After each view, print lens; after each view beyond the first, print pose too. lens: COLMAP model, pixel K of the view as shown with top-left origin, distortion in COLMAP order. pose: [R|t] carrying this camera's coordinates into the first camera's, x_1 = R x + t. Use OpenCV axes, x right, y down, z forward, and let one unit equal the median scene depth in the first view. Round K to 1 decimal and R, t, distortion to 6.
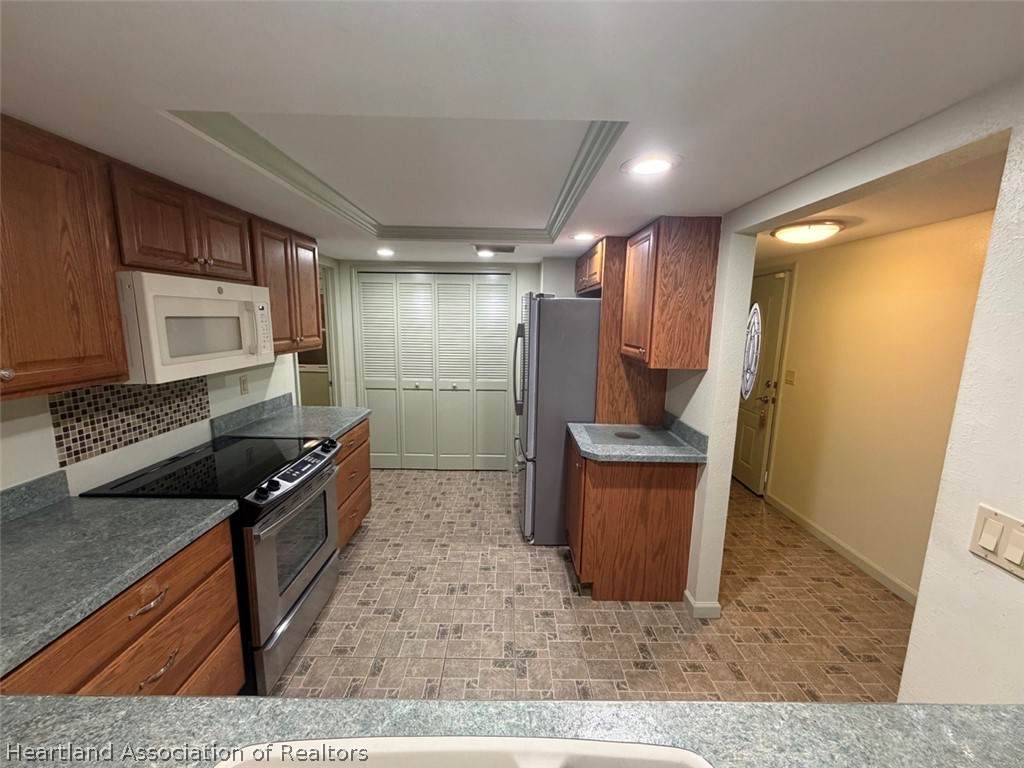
lens RADIAL K [[408.9, 0, 509.7], [0, 408.9, 385.3], [0, 0, 1]] dist [0.002285, 0.000008]
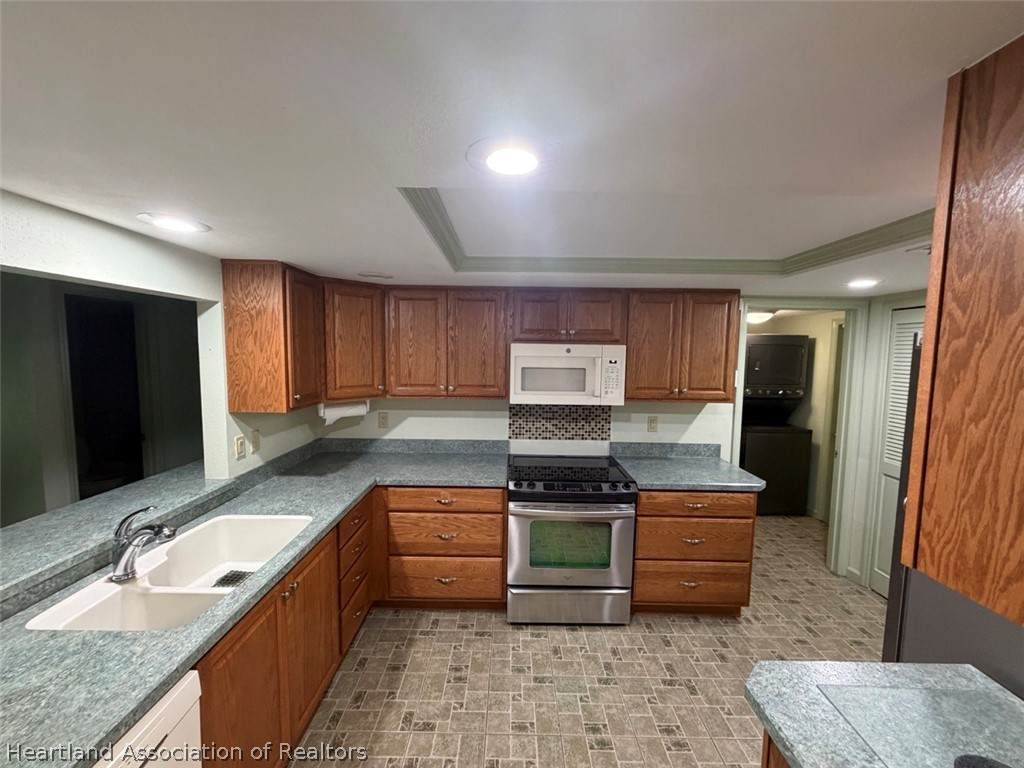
lens RADIAL K [[408.9, 0, 509.6], [0, 408.9, 384.1], [0, 0, 1]] dist [0.002285, 0.000008]
pose [[-0.008646, 0.064882, -0.997856, 0.739091], [-0.180216, 0.981452, 0.065376, -0.161357], [0.983589, 0.180394, 0.003207, 0.758530]]
